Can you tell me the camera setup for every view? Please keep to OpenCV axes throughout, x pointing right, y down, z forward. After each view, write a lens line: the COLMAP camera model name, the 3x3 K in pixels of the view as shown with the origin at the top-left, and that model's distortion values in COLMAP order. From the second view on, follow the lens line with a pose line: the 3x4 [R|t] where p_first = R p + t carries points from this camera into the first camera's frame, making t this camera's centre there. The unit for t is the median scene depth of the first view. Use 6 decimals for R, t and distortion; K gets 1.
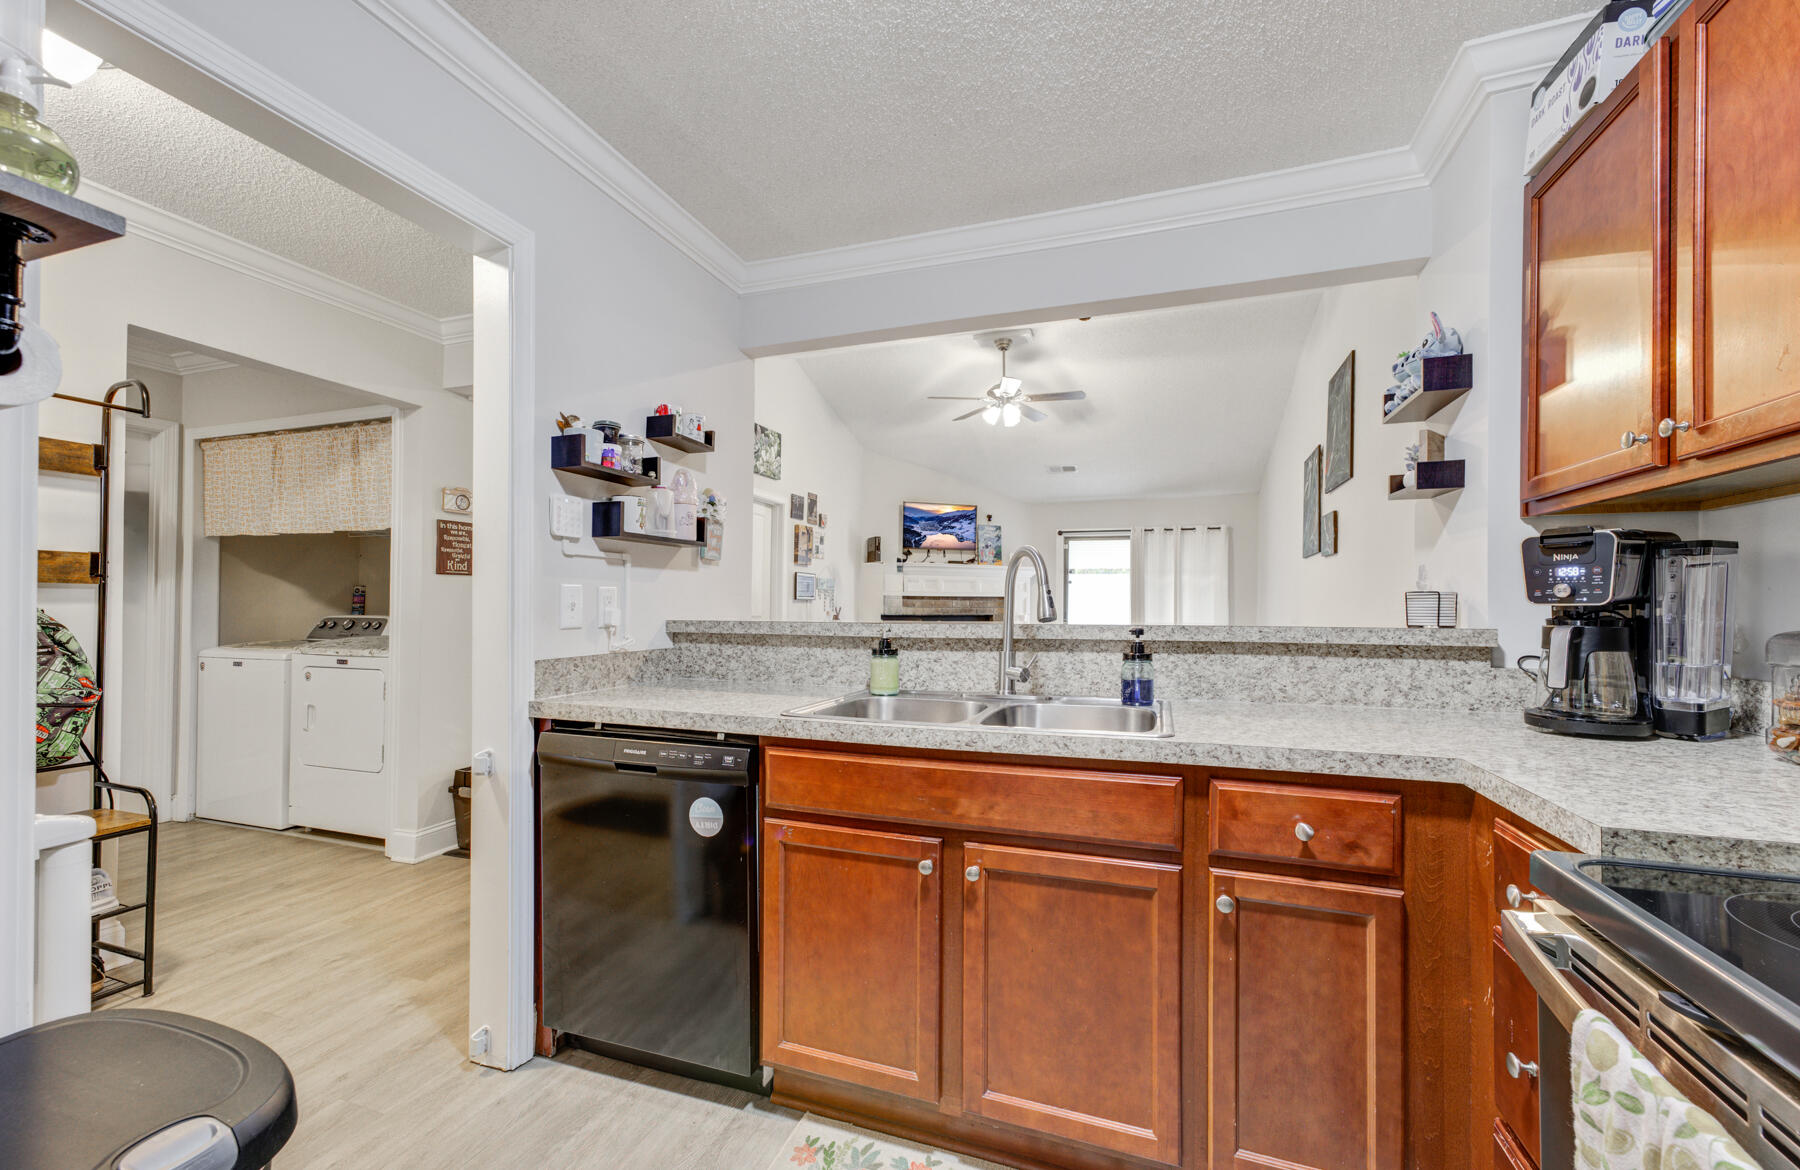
lens RADIAL K [[726.8, 0, 893.7], [0, 726.8, 593.9], [0, 0, 1]] dist [-0.078049, 0.000008]
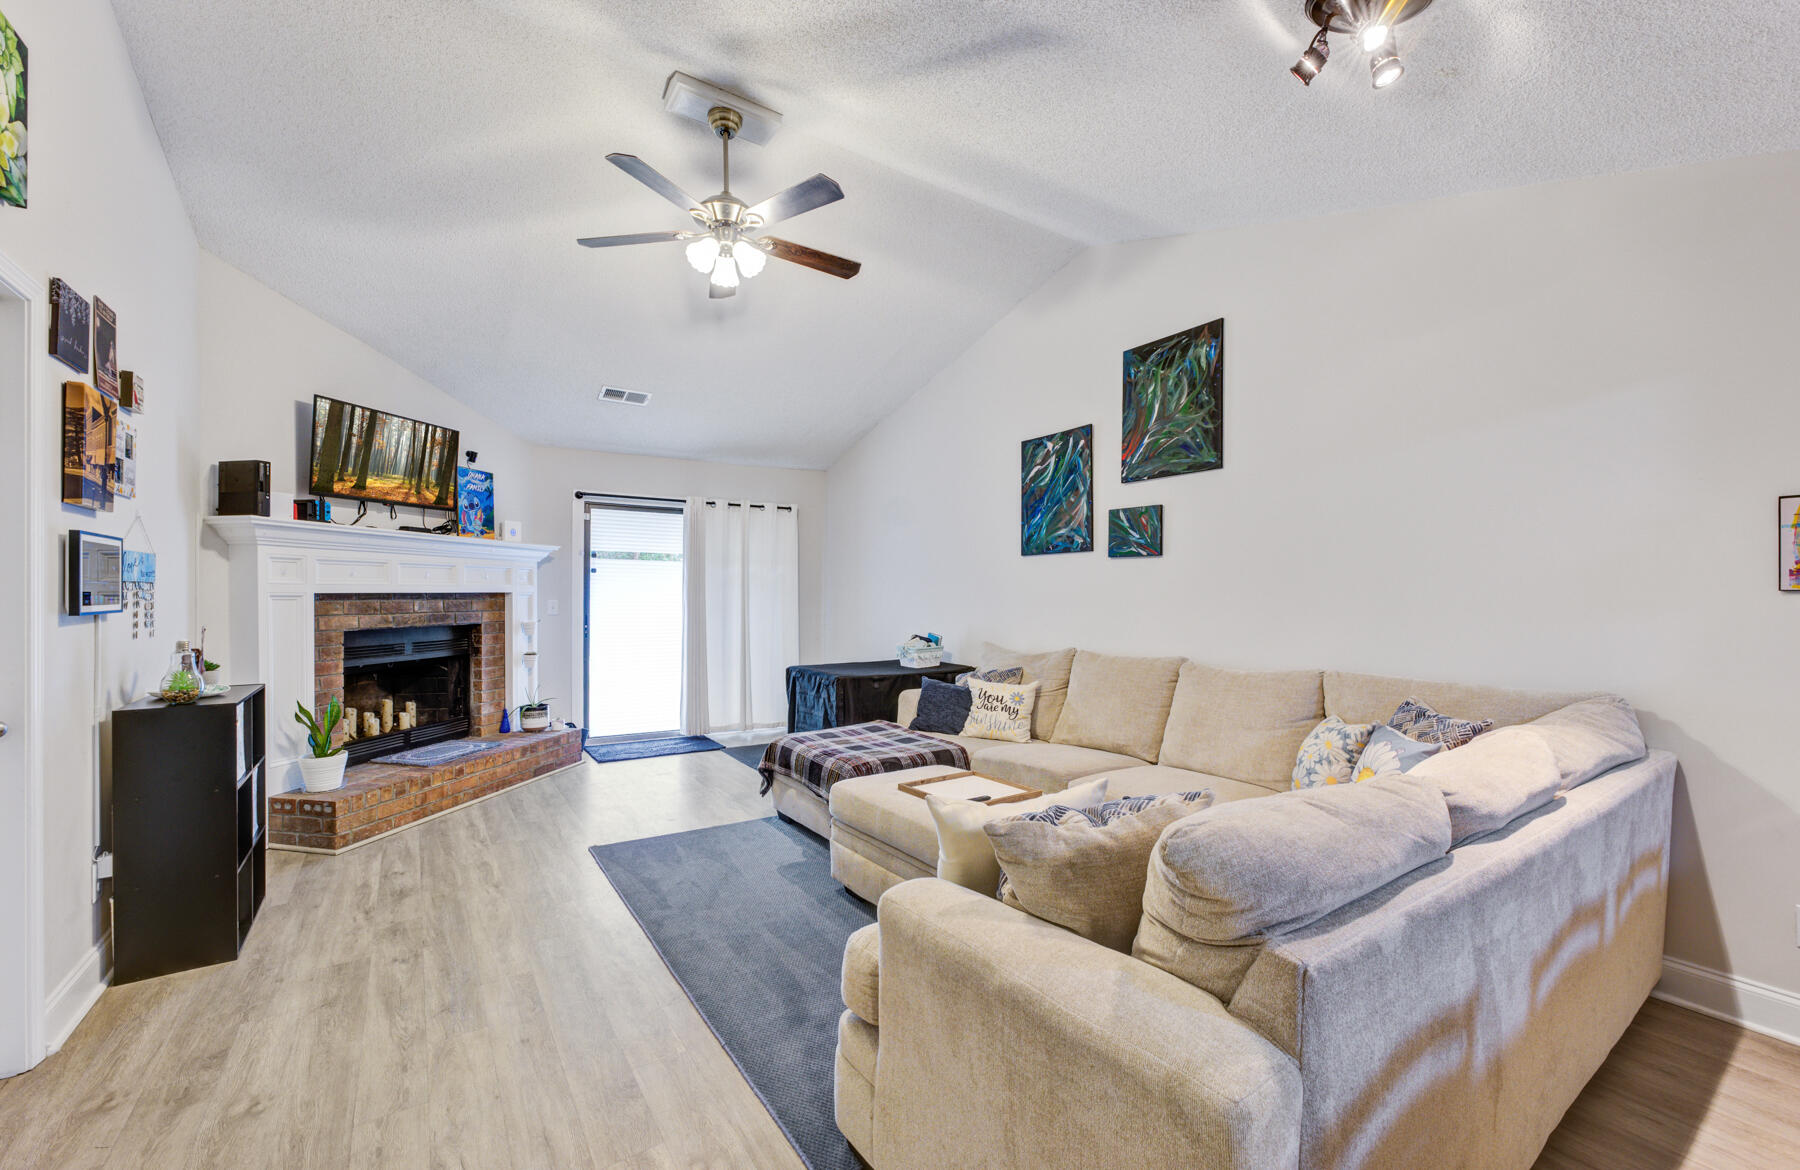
lens RADIAL K [[727.0, 0, 882.1], [0, 727.0, 597.8], [0, 0, 1]] dist [-0.023958, 0.012777]
pose [[0.605229, -0.005069, 0.796035, -0.140971], [-0.018521, 0.999619, 0.020447, -0.010869], [-0.795836, -0.027119, 0.604905, 0.426209]]
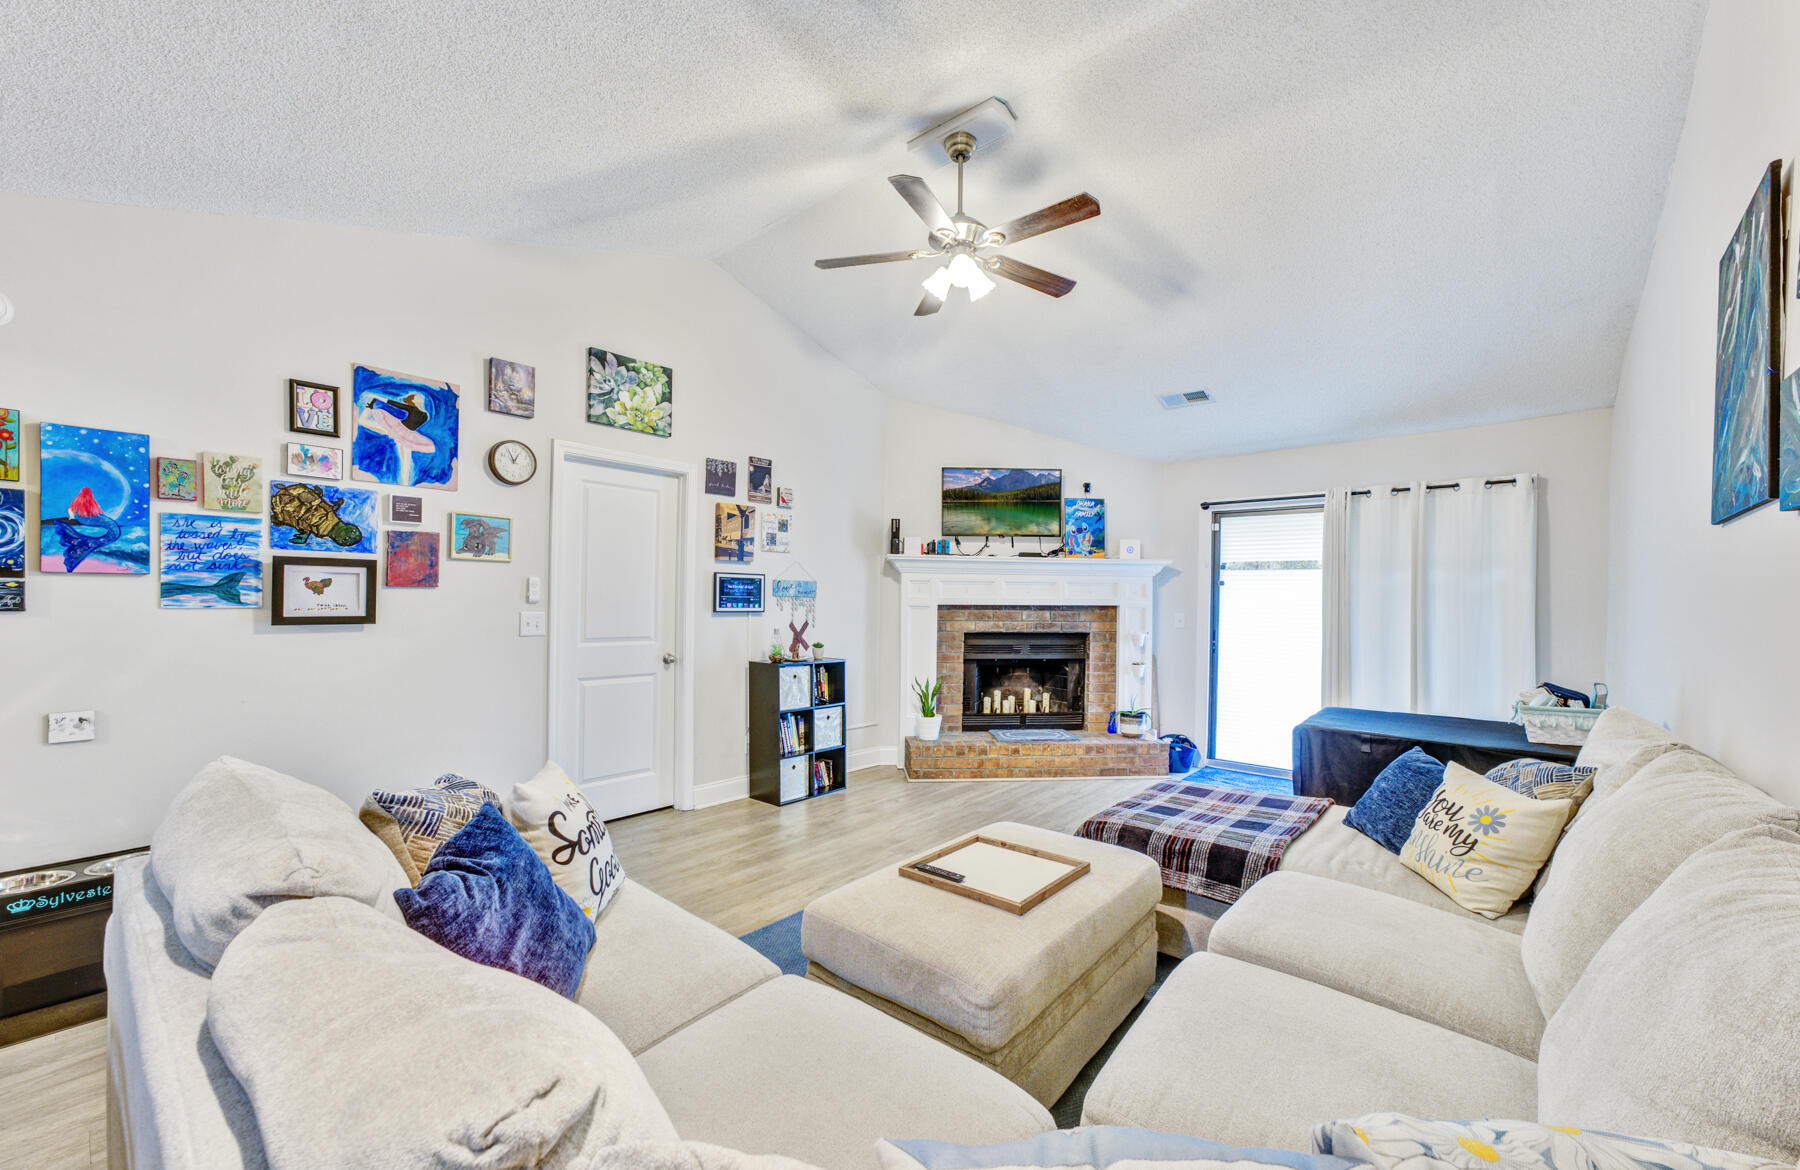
lens RADIAL K [[727.0, 0, 882.1], [0, 727.0, 597.8], [0, 0, 1]] dist [-0.023958, 0.012777]
pose [[0.935949, 0.005023, -0.352100, 0.209454], [-0.001241, 0.999939, 0.010965, -0.011210], [0.352134, -0.009826, 0.935898, 0.339046]]
